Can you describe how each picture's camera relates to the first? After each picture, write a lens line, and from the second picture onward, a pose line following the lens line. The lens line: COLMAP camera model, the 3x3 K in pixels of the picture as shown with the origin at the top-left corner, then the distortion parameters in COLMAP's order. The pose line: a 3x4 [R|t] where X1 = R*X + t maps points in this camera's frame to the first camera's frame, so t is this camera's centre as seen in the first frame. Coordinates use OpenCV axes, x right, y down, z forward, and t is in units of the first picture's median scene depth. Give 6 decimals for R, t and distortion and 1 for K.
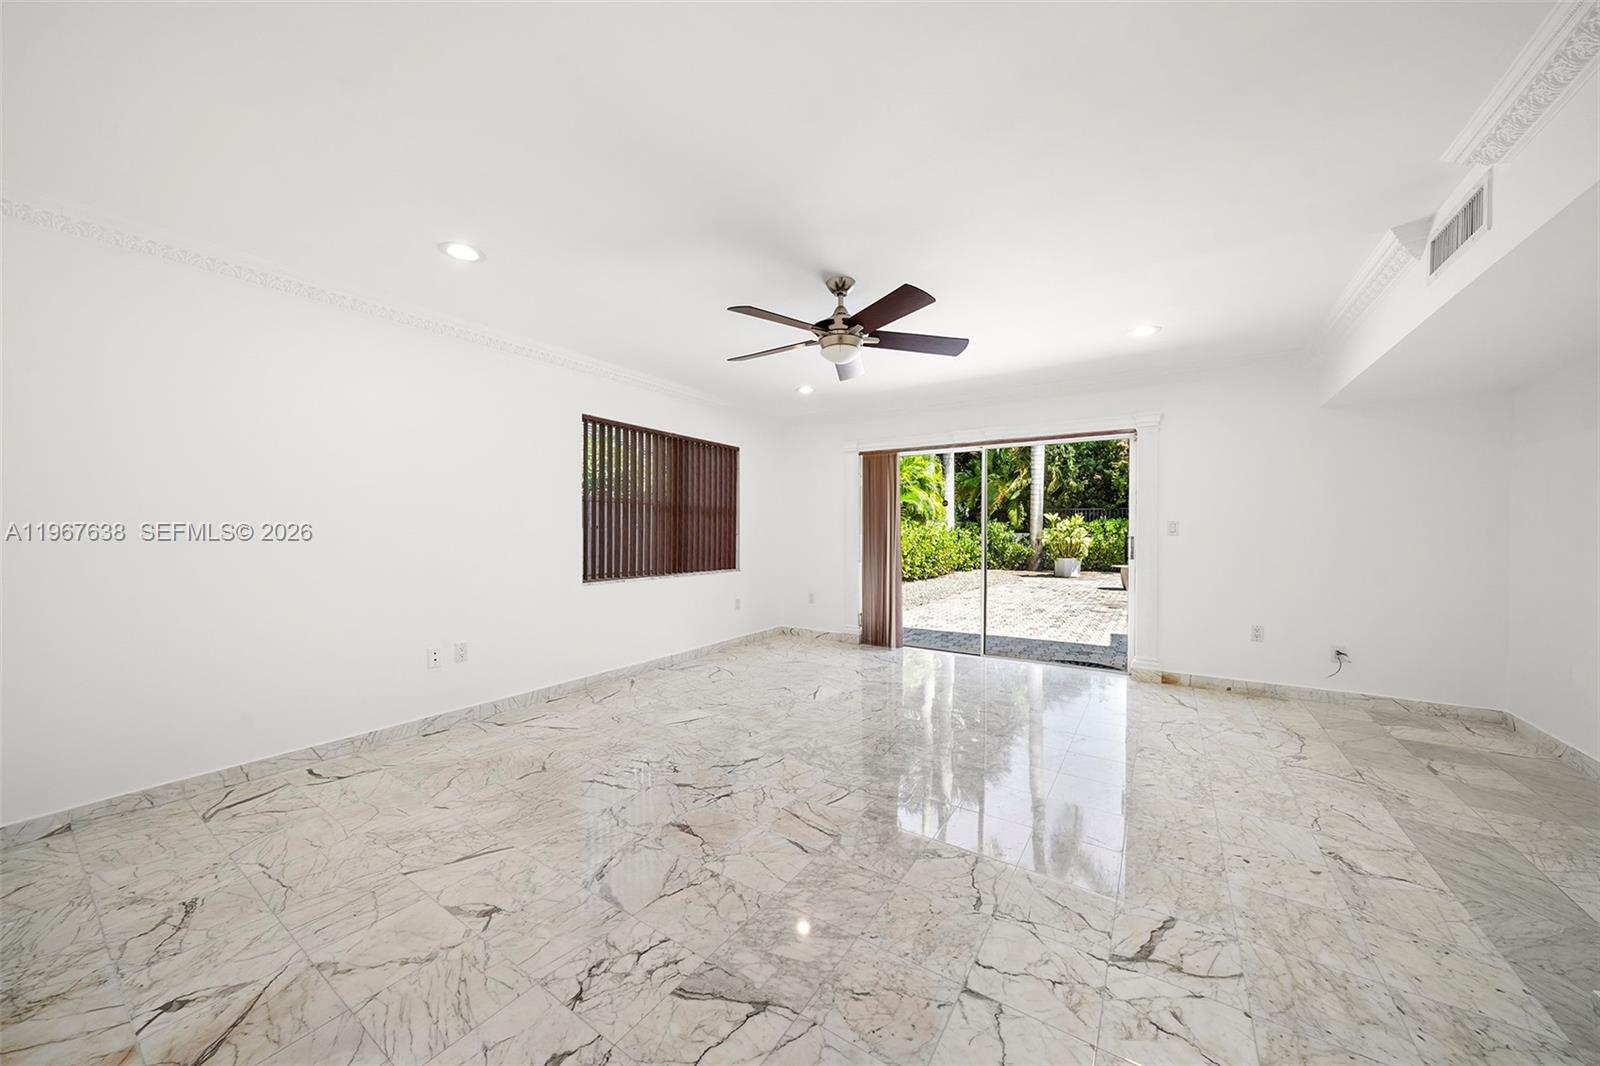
lens RADIAL K [[556.6, 0, 798.5], [0, 556.6, 531.8], [0, 0, 1]] dist [-0.006256, -0.000009]
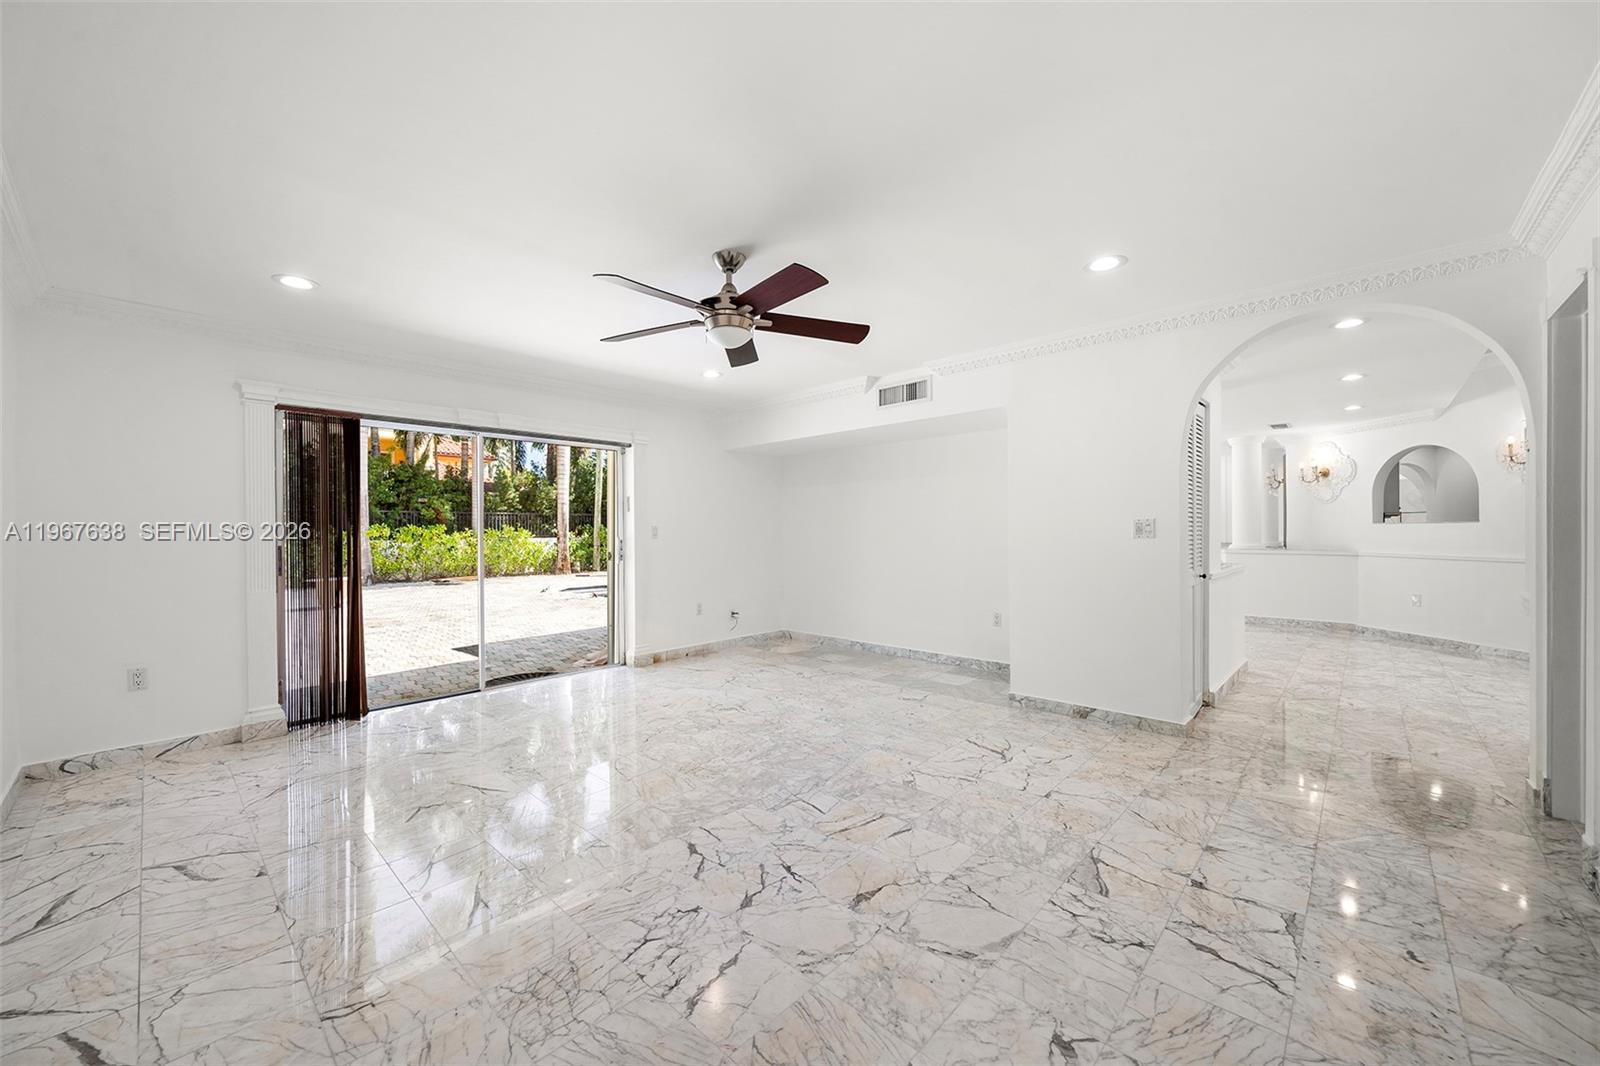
lens RADIAL K [[602.9, 0, 798.4], [0, 602.9, 530.1], [0, 0, 1]] dist [-0.000648, 0.000039]
pose [[0.166344, -0.001476, 0.986067, -1.122520], [0.011476, 0.999934, -0.000439, -0.014481], [-0.986001, 0.011389, 0.166350, 0.953851]]
